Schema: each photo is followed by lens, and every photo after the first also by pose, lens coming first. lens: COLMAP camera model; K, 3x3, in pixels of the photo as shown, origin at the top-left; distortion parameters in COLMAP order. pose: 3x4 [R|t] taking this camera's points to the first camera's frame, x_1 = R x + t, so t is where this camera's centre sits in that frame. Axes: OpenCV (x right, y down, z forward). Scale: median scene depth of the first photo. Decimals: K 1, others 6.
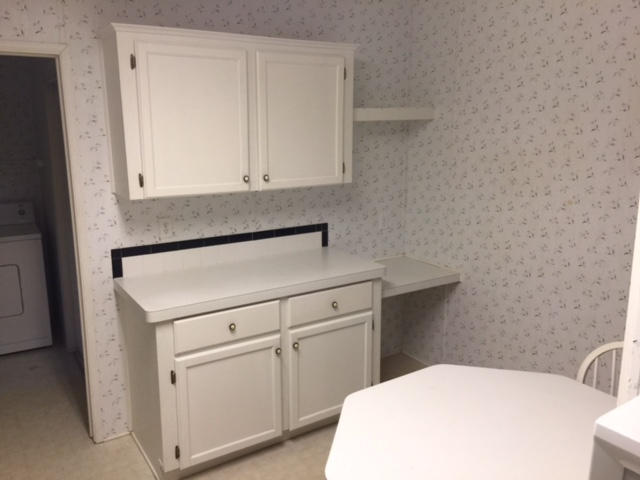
lens RADIAL K [[561.4, 0, 318.3], [0, 561.4, 239.9], [0, 0, 1]] dist [0.045768, -0.034969]
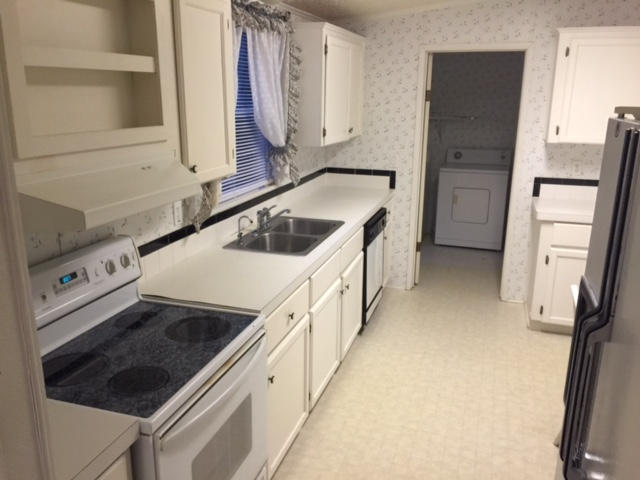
lens RADIAL K [[561.4, 0, 319.1], [0, 561.4, 240.1], [0, 0, 1]] dist [0.045768, -0.034969]
pose [[0.650662, 0.205067, -0.731155, 0.433125], [-0.169154, 0.977795, 0.123710, 0.100704], [0.740288, 0.043184, 0.670902, -0.474666]]
